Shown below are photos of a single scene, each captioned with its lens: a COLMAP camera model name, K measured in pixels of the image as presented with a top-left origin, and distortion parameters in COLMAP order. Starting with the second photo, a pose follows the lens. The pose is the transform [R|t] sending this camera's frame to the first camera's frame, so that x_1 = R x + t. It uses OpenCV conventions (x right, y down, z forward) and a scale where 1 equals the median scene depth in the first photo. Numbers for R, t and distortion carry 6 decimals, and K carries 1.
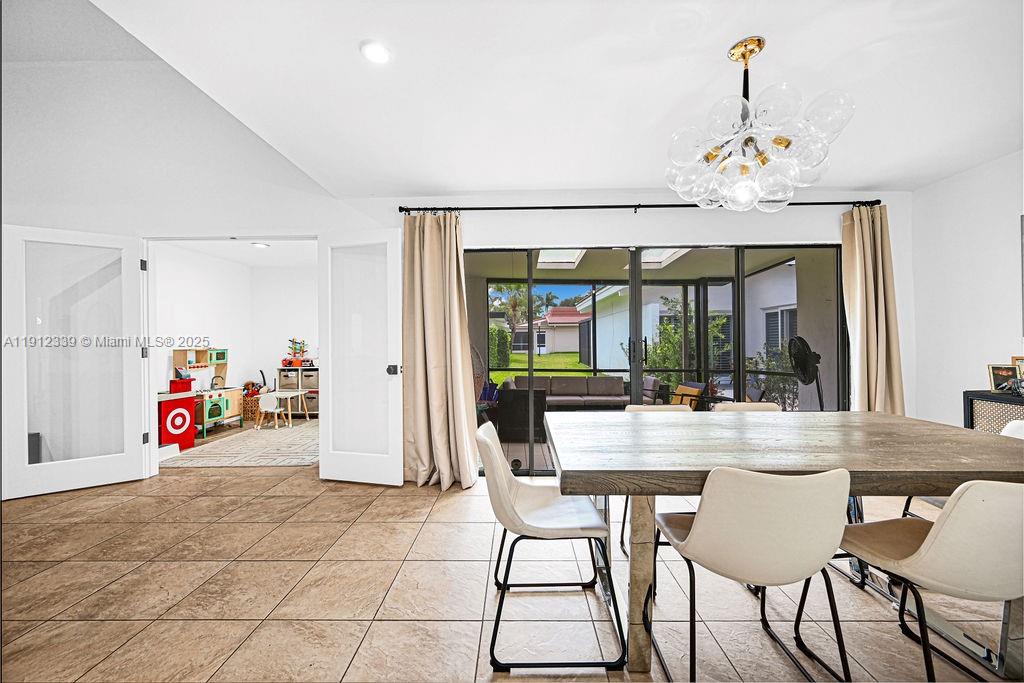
lens RADIAL K [[396.1, 0, 512.0], [0, 396.1, 341.5], [0, 0, 1]] dist [-0.000241, -0.000082]
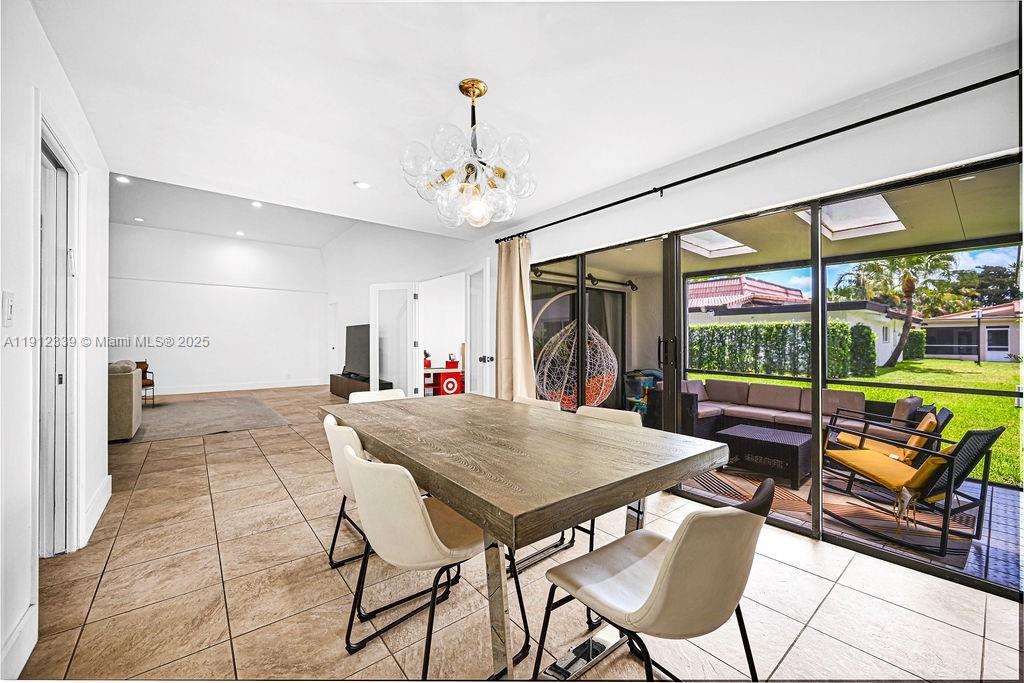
lens RADIAL K [[396.1, 0, 512.0], [0, 396.1, 341.5], [0, 0, 1]] dist [-0.000241, -0.000082]
pose [[0.635827, 0.012106, -0.771737, 0.770877], [-0.007827, 0.999927, 0.009238, -0.004239], [0.771792, 0.000166, 0.635875, 0.172953]]
